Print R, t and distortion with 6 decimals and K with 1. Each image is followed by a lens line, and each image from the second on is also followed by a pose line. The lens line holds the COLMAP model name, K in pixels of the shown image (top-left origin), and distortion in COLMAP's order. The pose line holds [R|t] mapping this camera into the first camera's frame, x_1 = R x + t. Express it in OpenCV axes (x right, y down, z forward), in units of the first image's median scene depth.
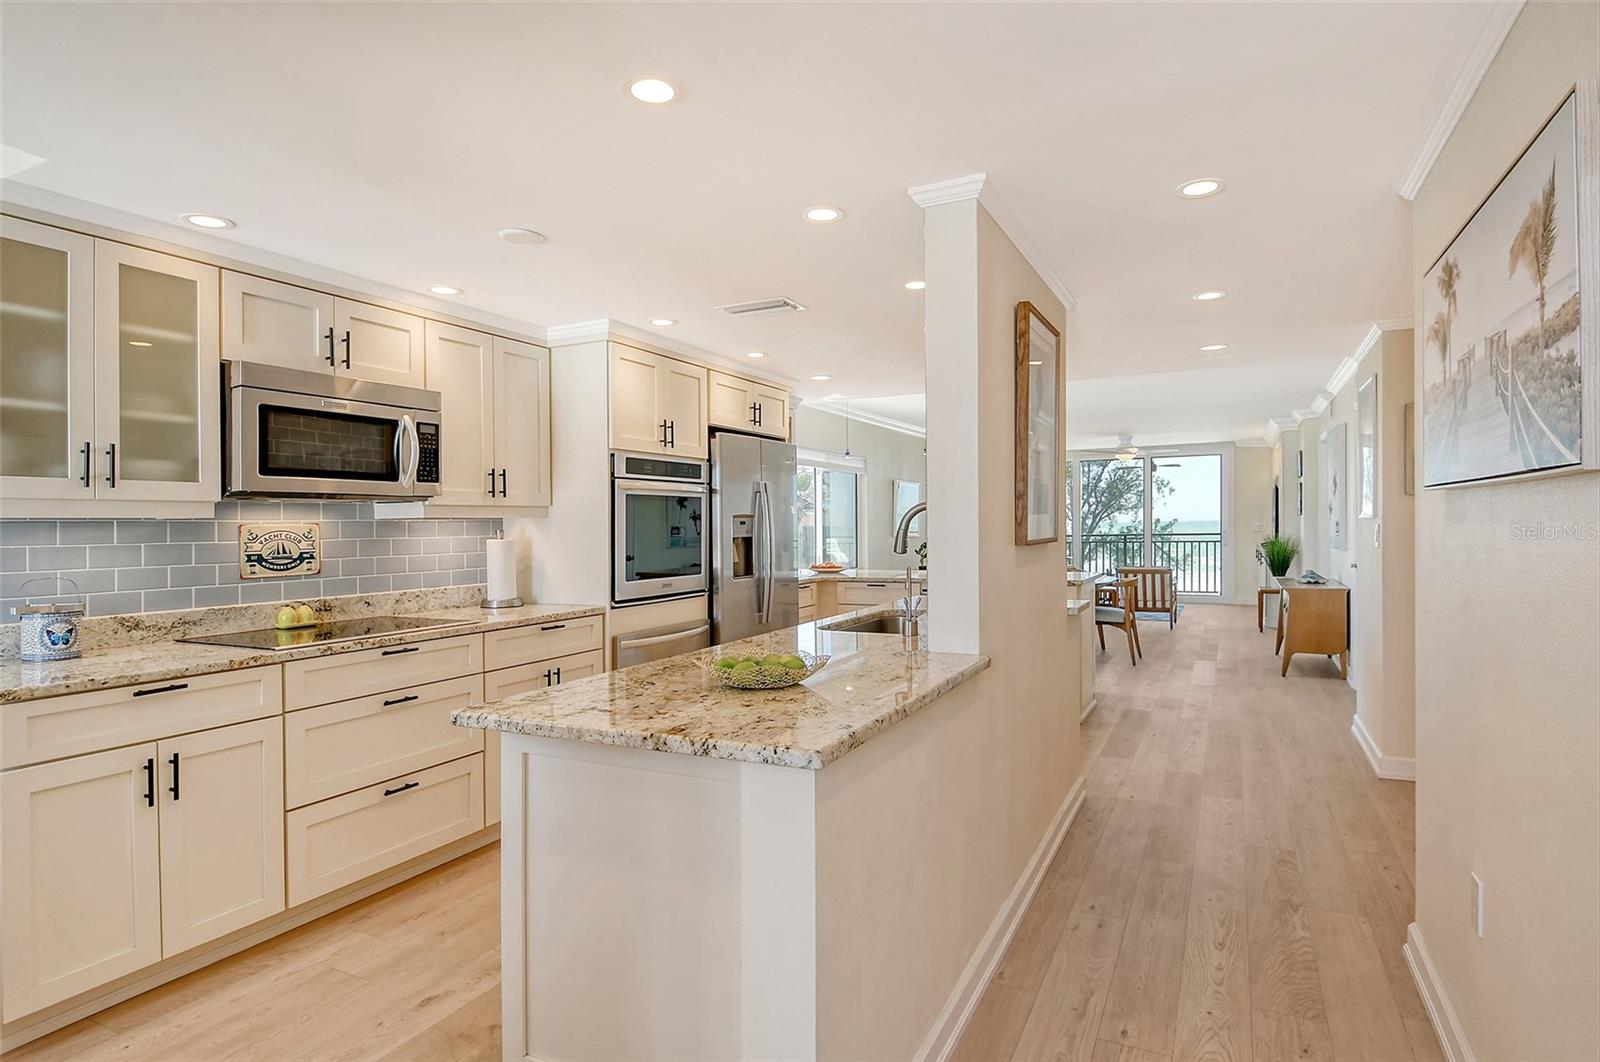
lens RADIAL K [[845.1, 0, 820.1], [0, 845.1, 487.7], [0, 0, 1]] dist [0.015603, -0.014424]
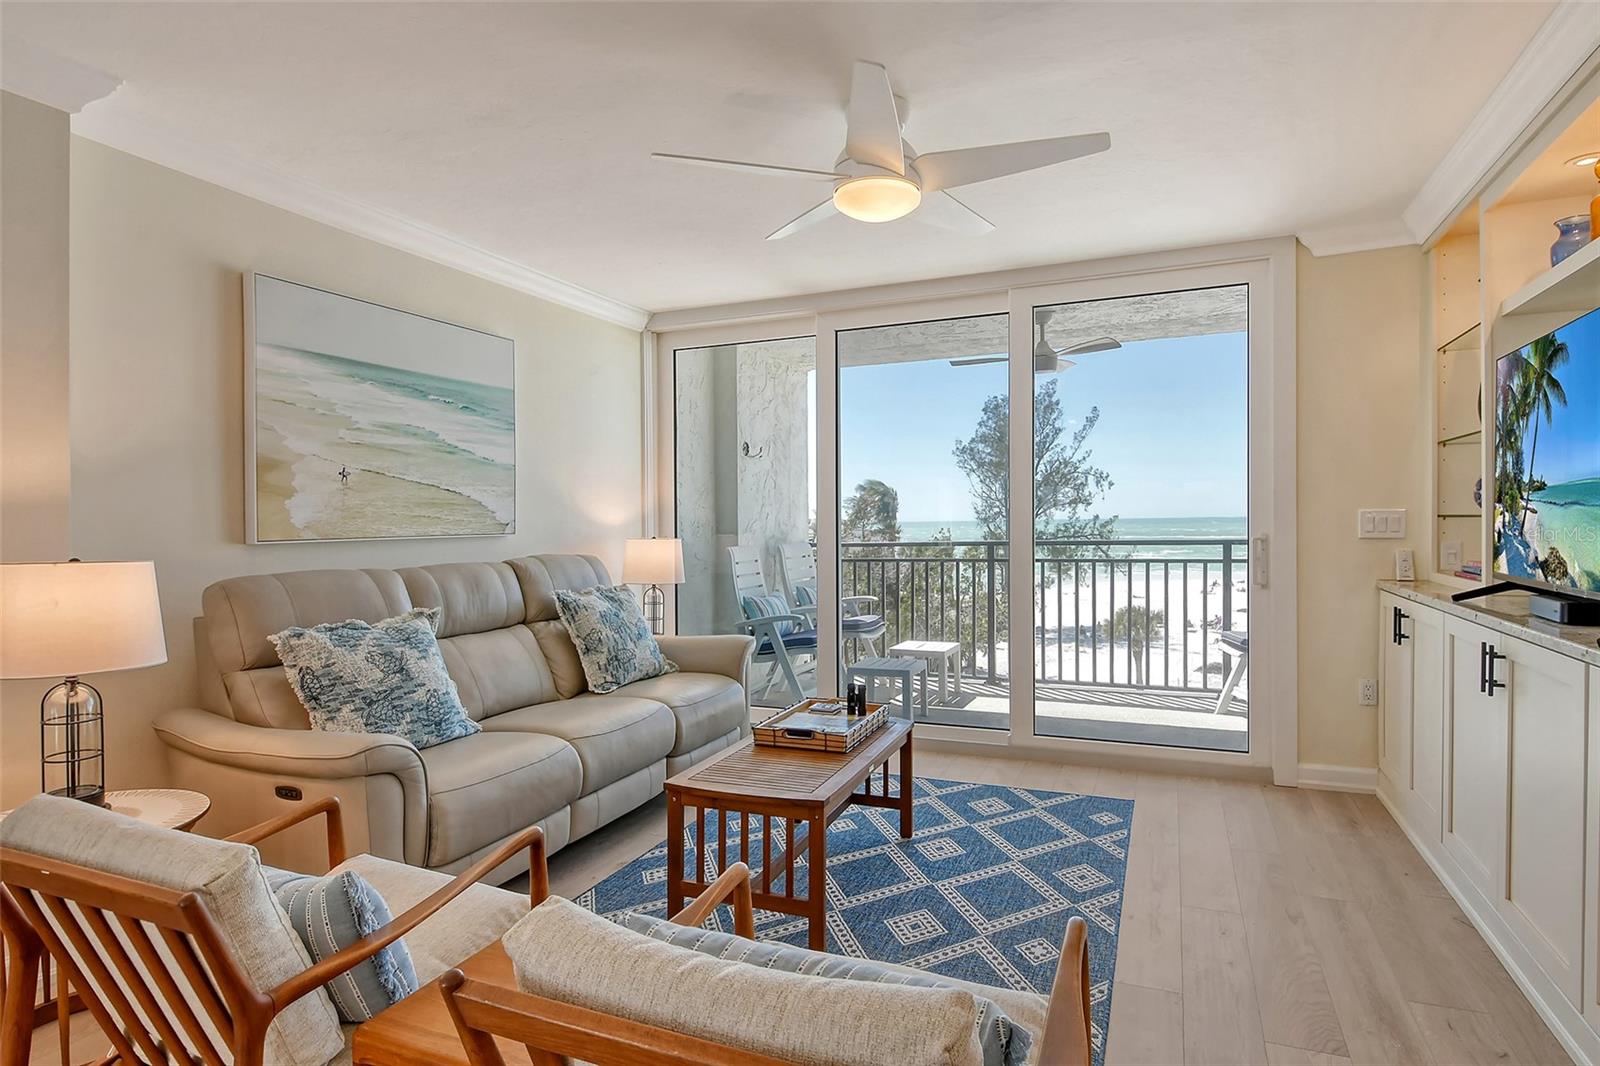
lens RADIAL K [[845.1, 0, 841.4], [0, 845.1, 514.3], [0, 0, 1]] dist [0.015603, -0.014424]
pose [[0.996461, 0.003780, 0.083973, 0.315928], [-0.006779, 0.999348, 0.035461, 0.033825], [-0.083785, -0.035904, 0.995837, 0.745452]]
